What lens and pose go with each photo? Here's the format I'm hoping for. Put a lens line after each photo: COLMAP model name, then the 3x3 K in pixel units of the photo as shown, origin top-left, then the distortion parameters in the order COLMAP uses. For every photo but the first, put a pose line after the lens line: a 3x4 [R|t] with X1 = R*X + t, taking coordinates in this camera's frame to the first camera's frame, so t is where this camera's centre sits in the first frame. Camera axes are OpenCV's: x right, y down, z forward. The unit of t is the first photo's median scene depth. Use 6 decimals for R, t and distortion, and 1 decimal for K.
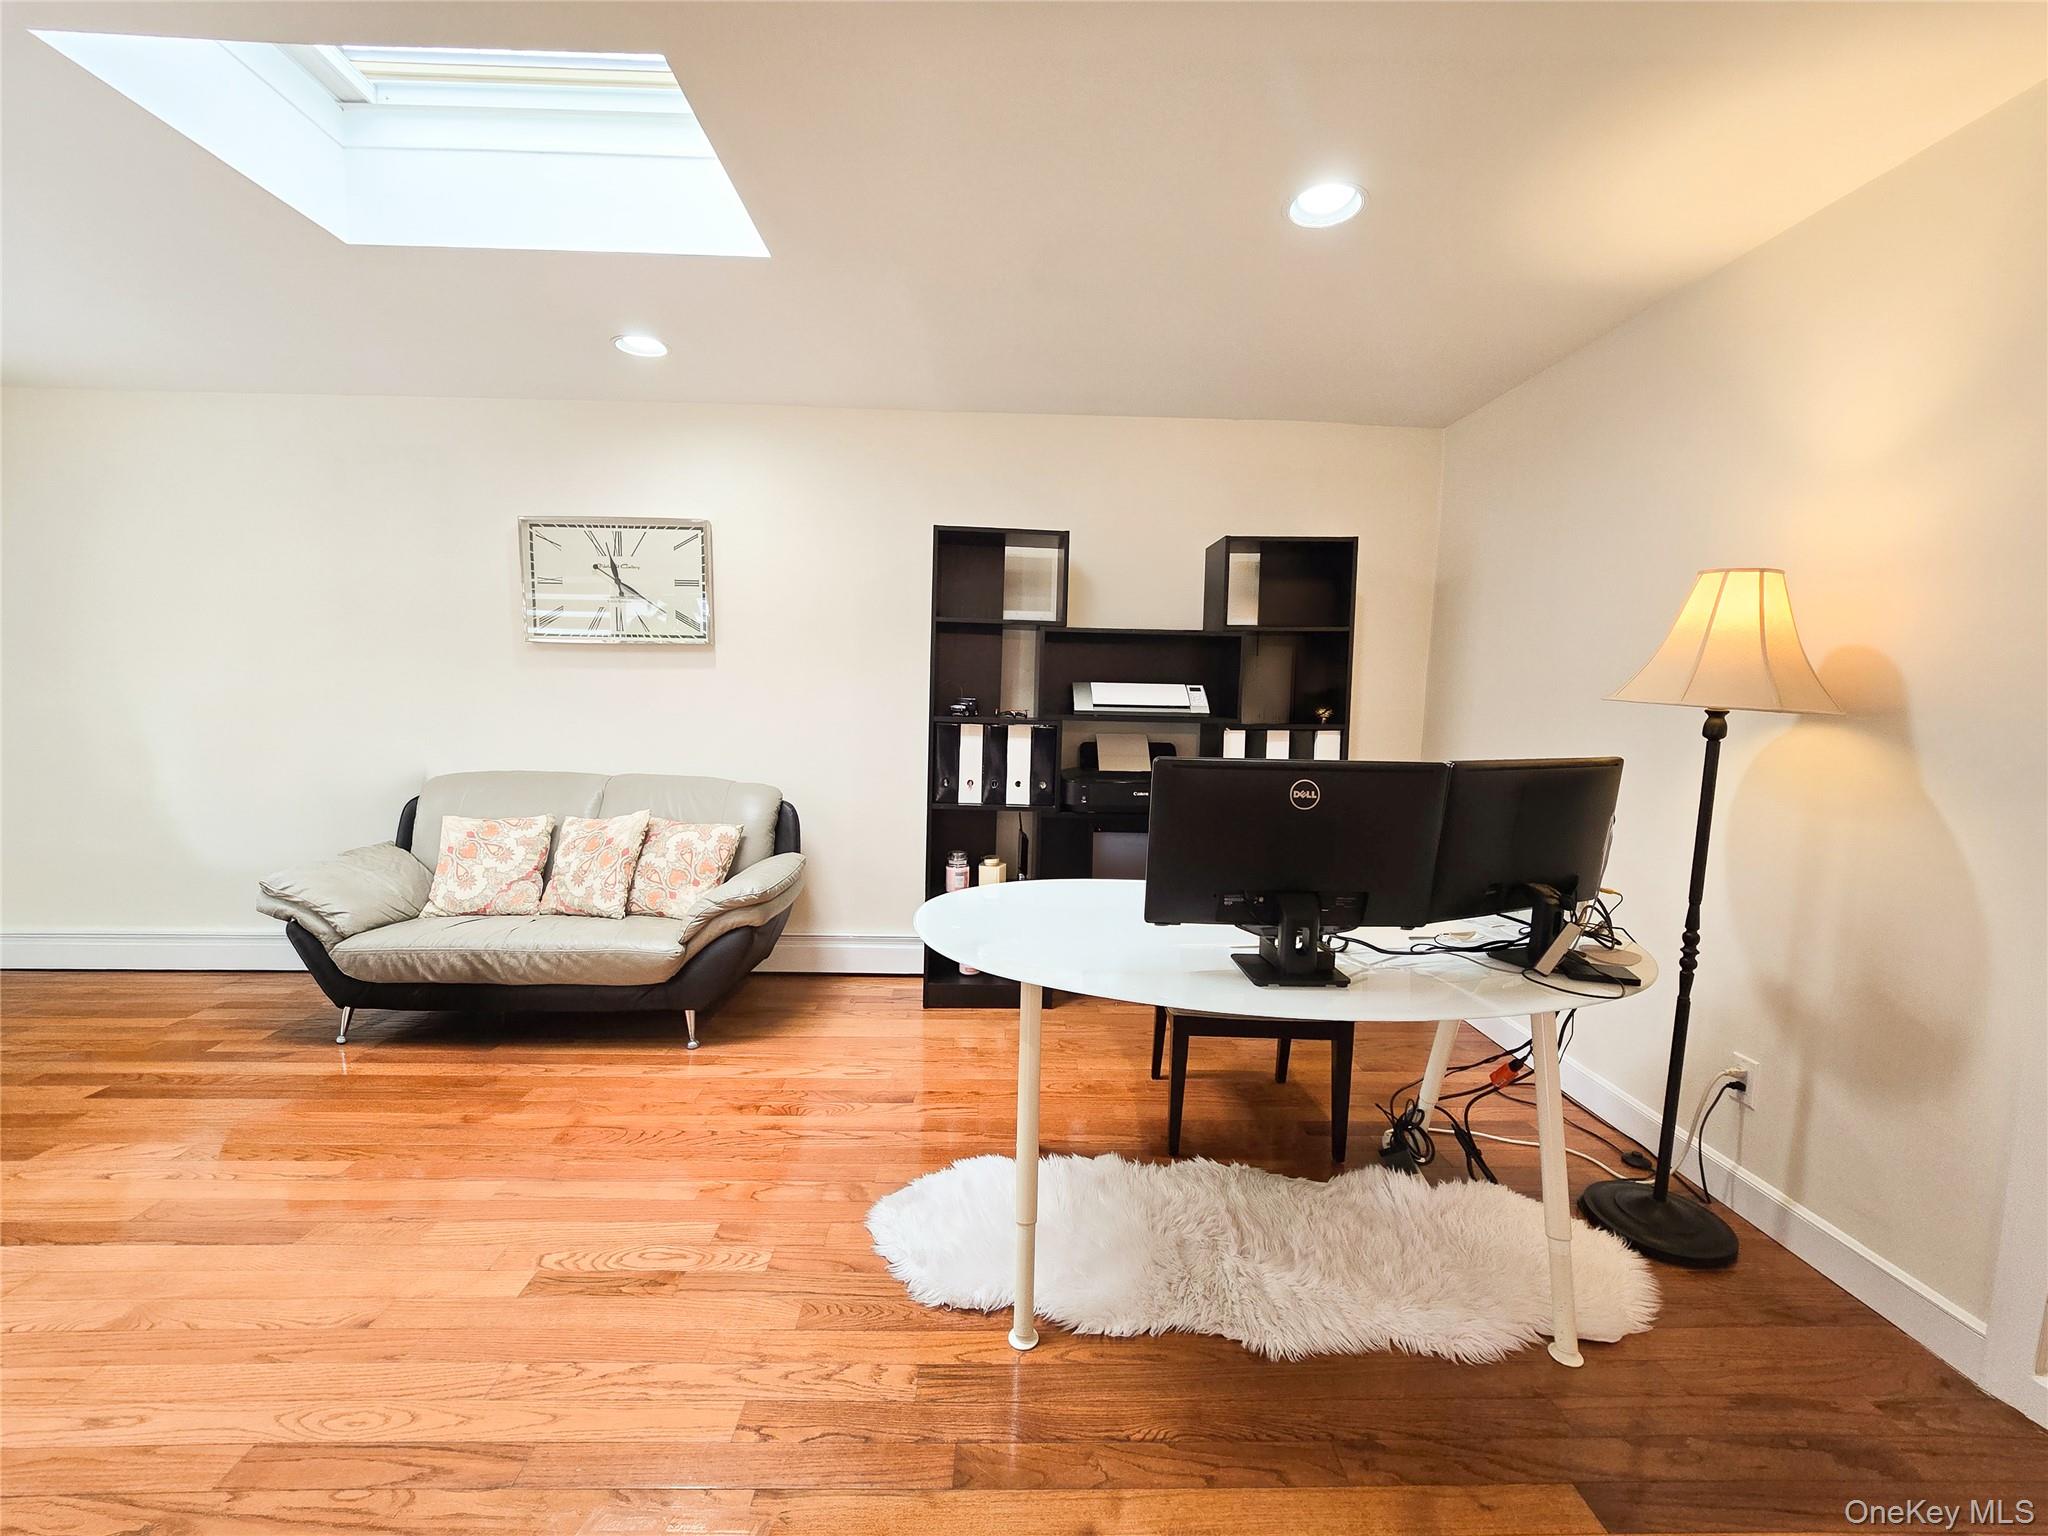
lens RADIAL K [[839.9, 0, 1021.3], [0, 839.9, 775.6], [0, 0, 1]] dist [-0.003292, -0.000402]
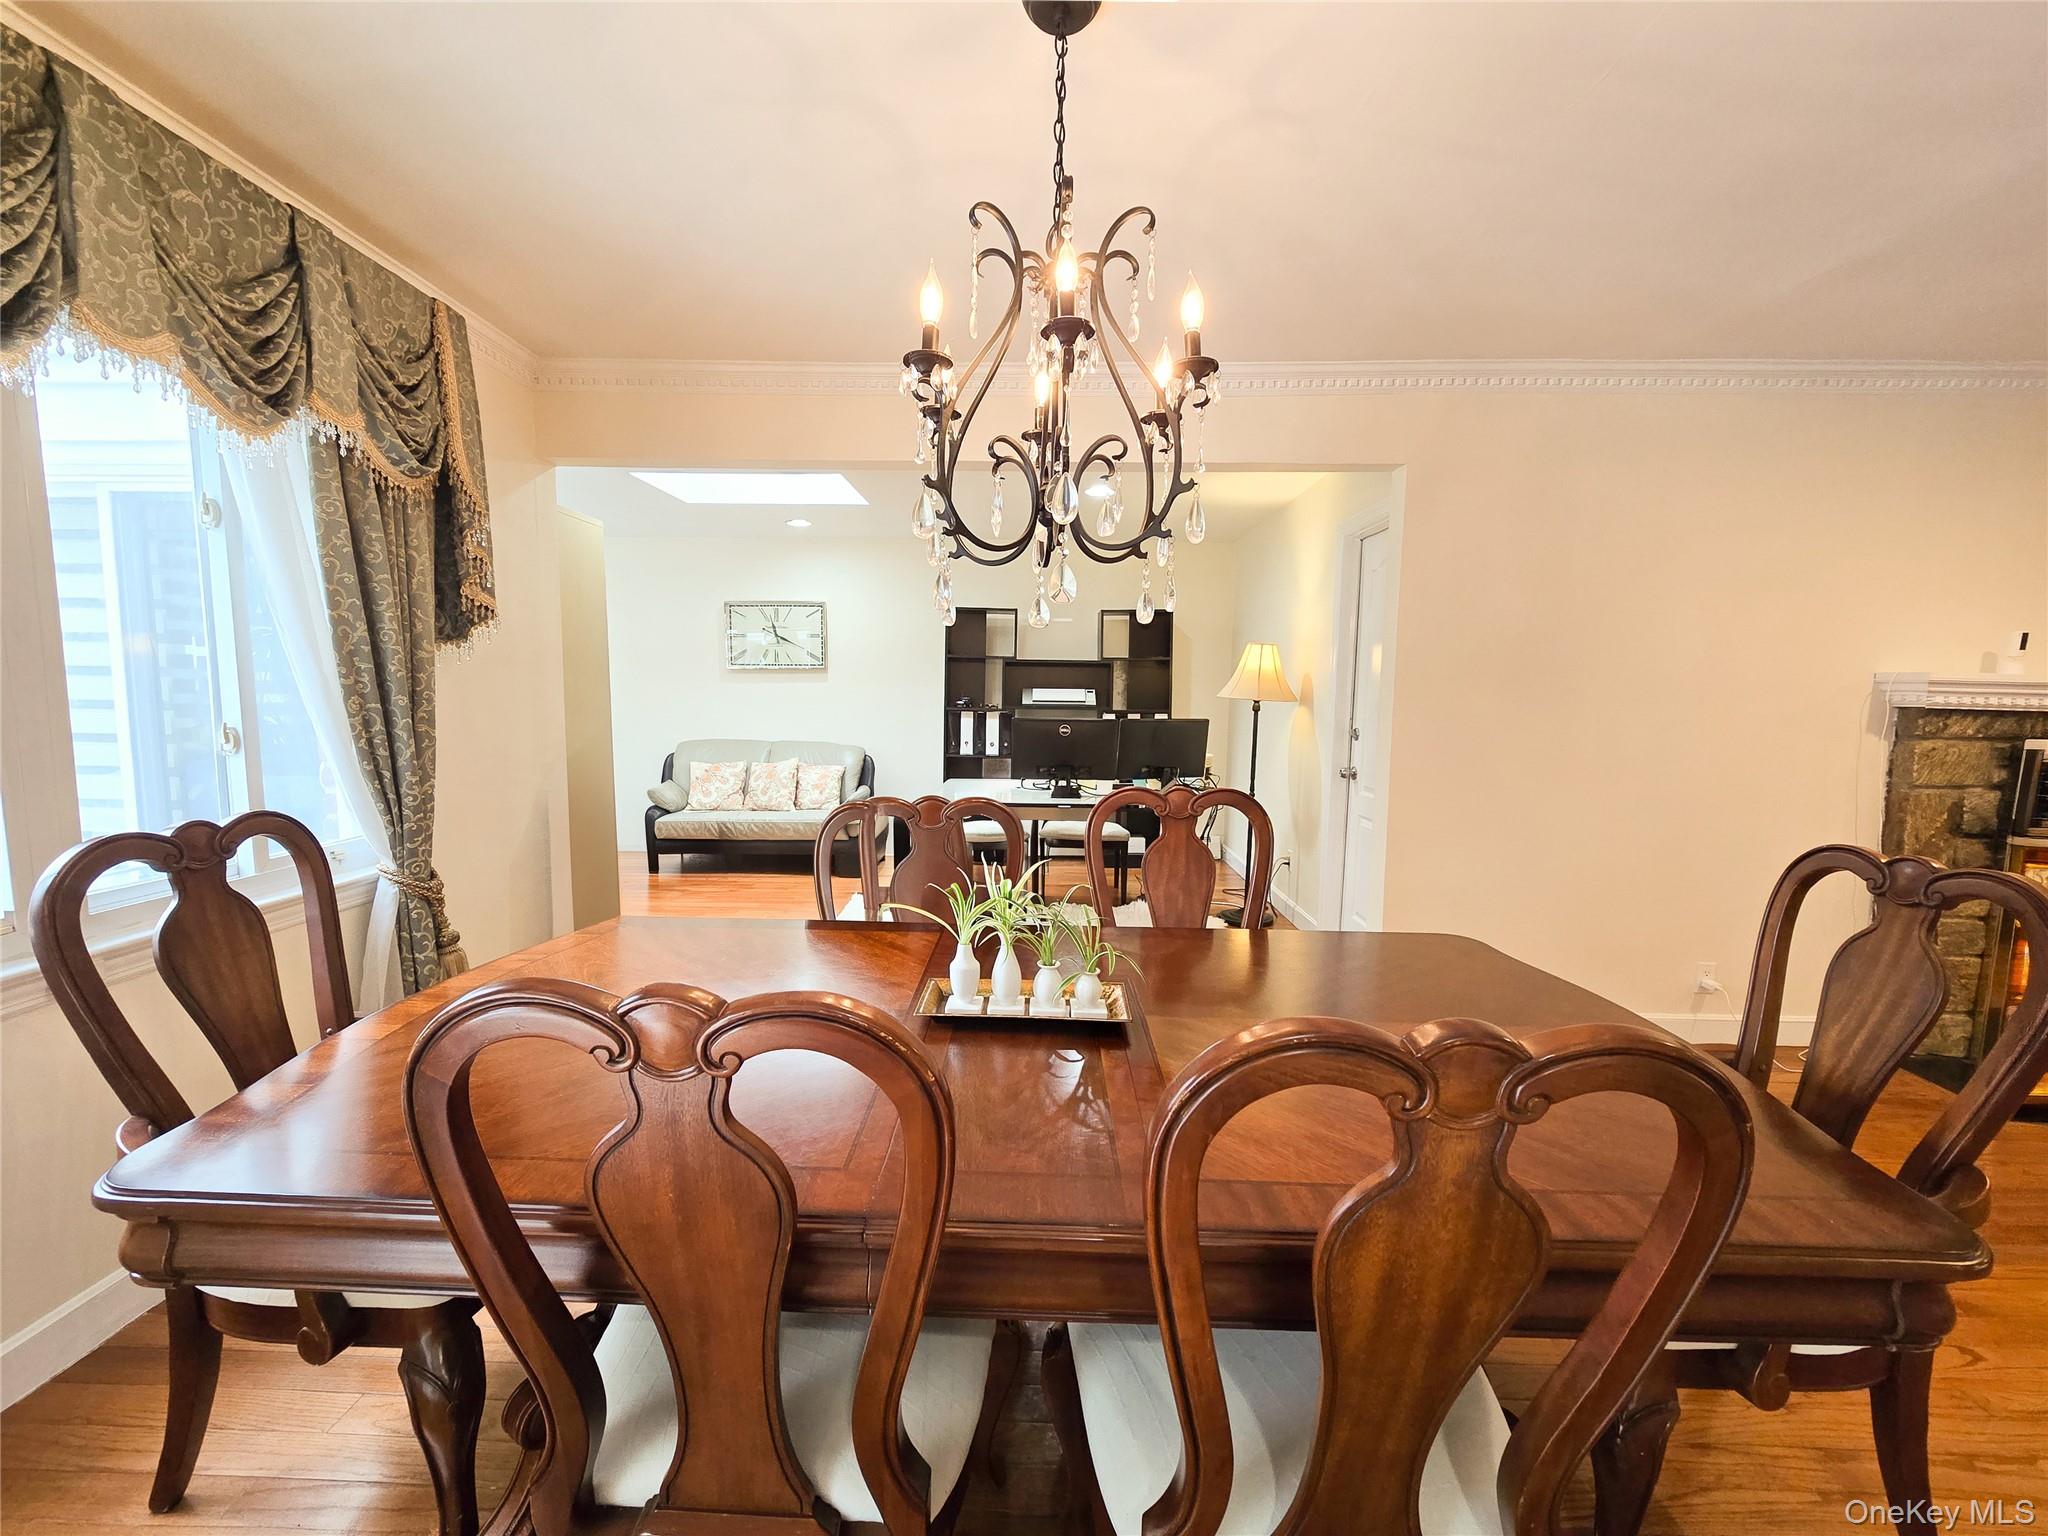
lens RADIAL K [[839.9, 0, 1021.3], [0, 839.9, 775.6], [0, 0, 1]] dist [-0.003292, -0.000402]
pose [[0.998543, -0.003158, -0.053878, 0.165659], [0.003115, 0.999995, -0.000883, 0.085342], [0.053880, 0.000714, 0.998547, -0.879412]]
